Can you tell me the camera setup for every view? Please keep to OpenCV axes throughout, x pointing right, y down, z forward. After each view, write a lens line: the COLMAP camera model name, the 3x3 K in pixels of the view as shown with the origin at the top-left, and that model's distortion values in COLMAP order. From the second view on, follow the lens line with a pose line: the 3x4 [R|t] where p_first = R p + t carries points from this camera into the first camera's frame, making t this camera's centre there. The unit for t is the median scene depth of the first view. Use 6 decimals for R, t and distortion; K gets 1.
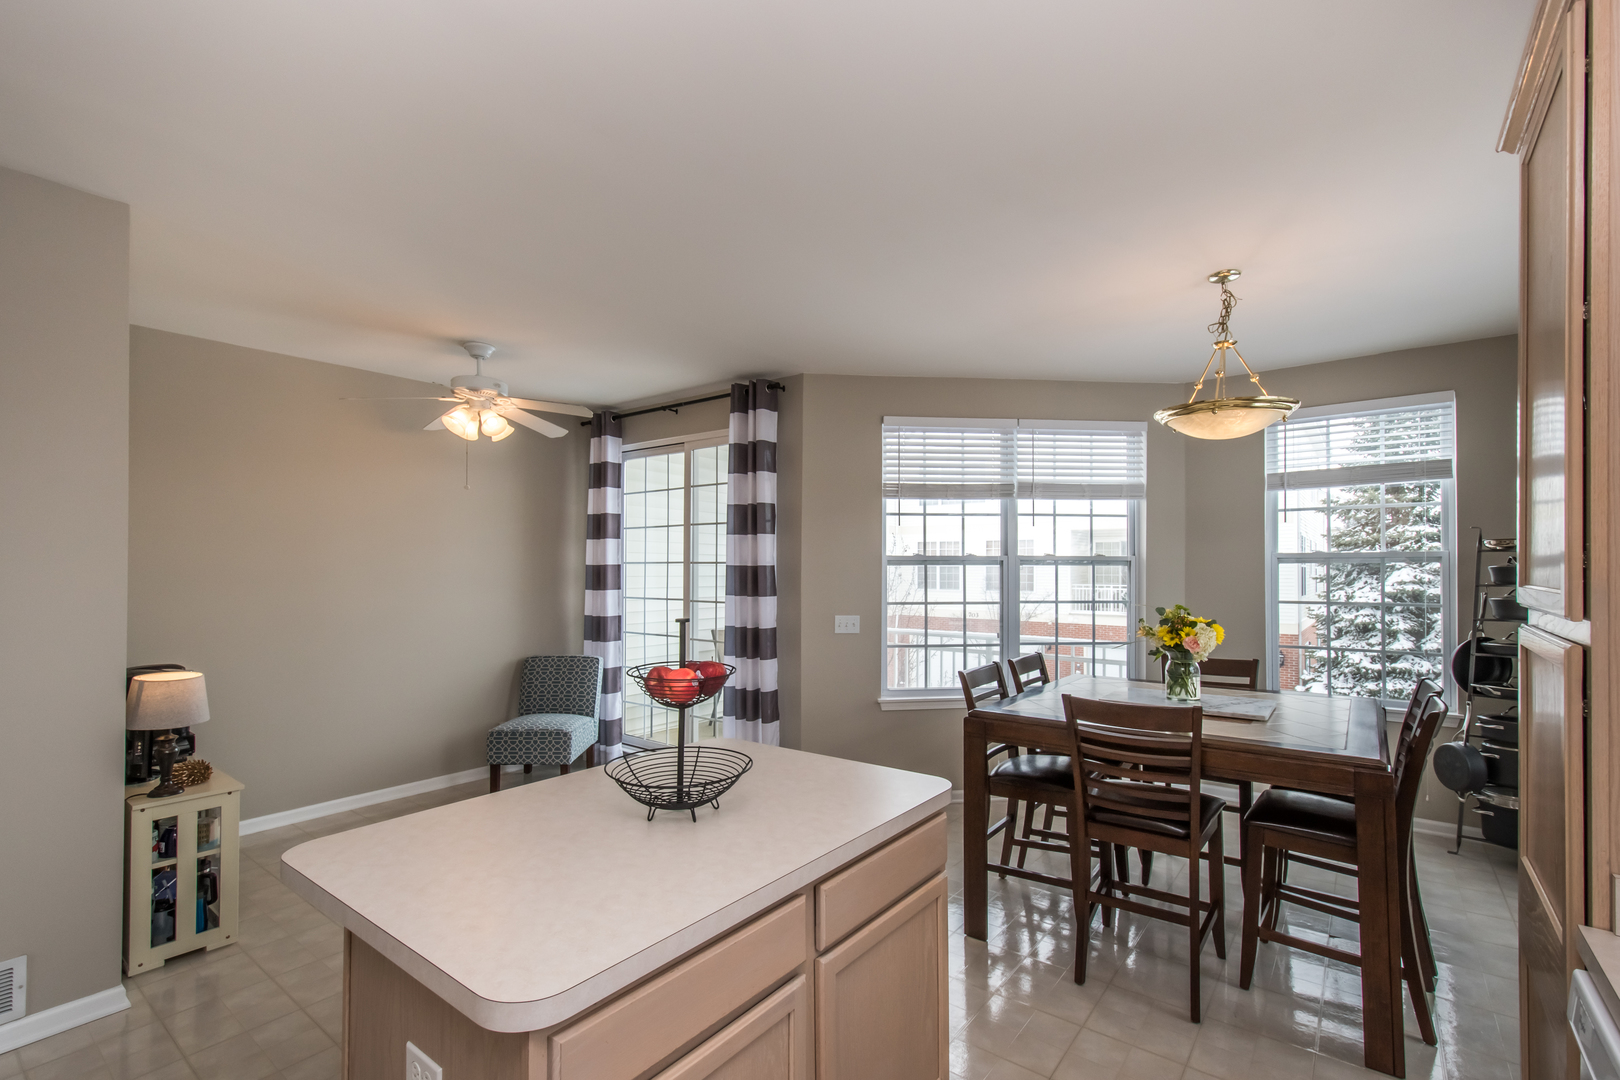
lens RADIAL K [[723.1, 0, 817.0], [0, 723.1, 562.5], [0, 0, 1]] dist [0.001088, 0.000063]
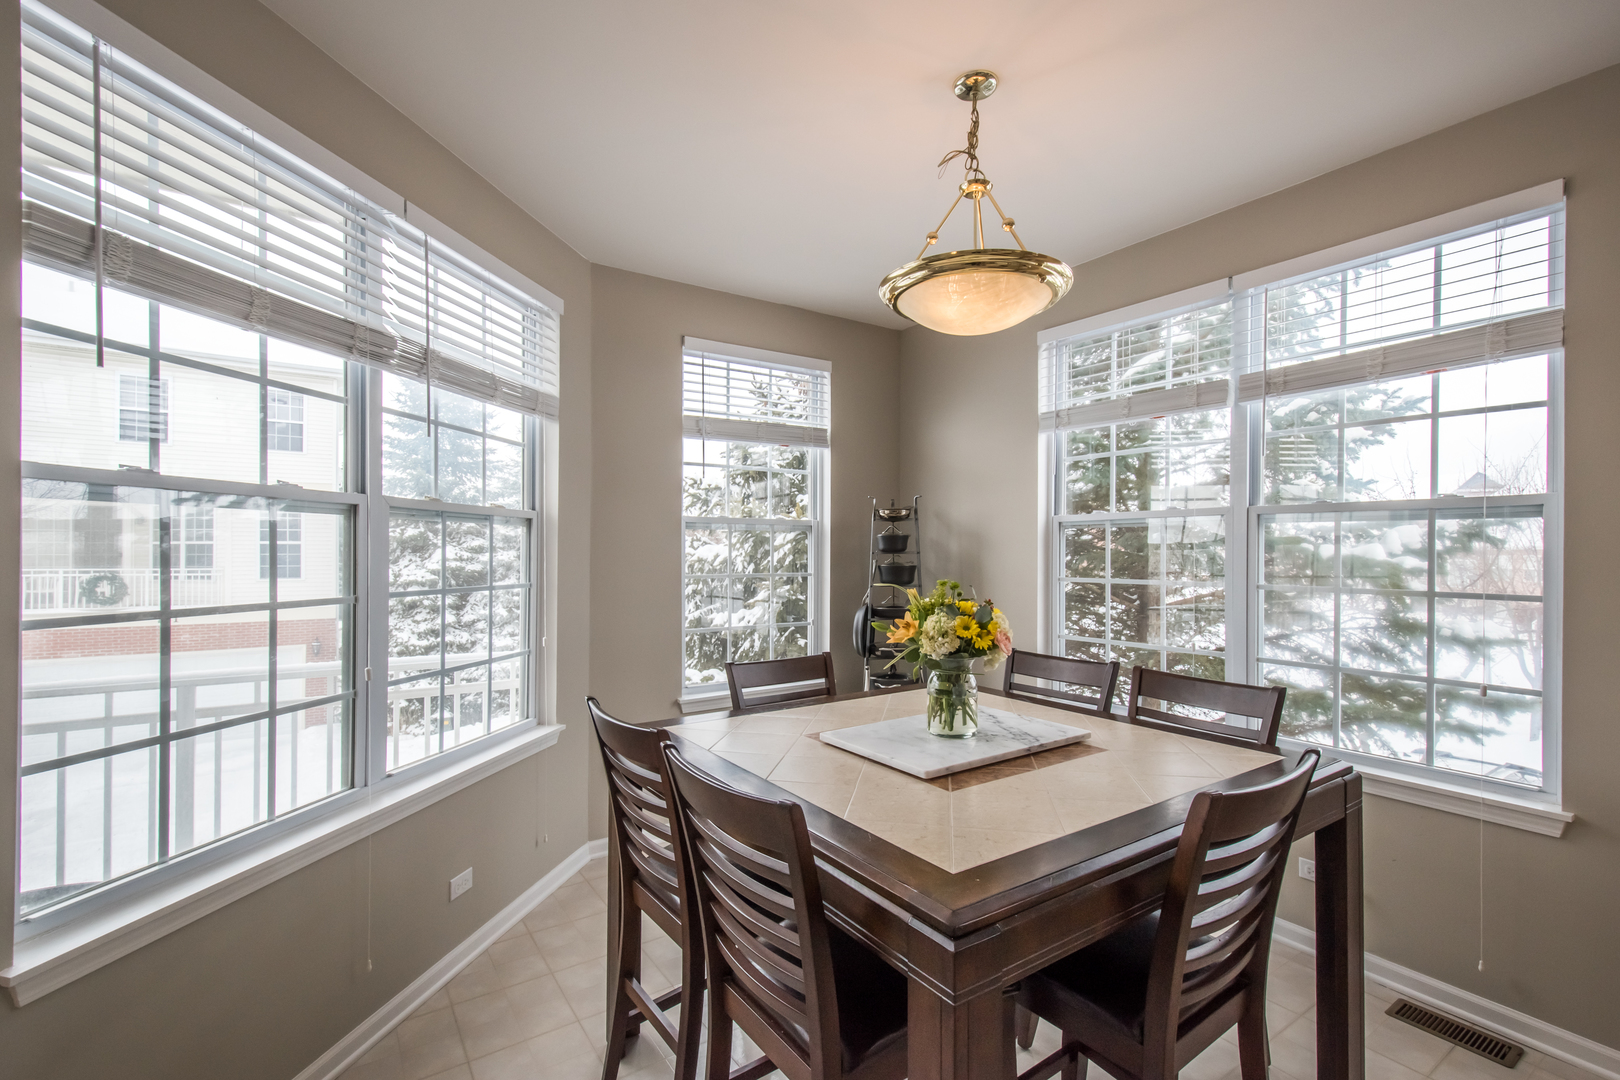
lens RADIAL K [[714.4, 0, 829.5], [0, 714.4, 550.1], [0, 0, 1]] dist [0.002188, 0.000084]
pose [[0.296873, 0.001607, 0.954916, -0.017963], [-0.010677, 0.999942, 0.001637, 0.005887], [-0.954857, -0.010682, 0.296873, 0.162075]]
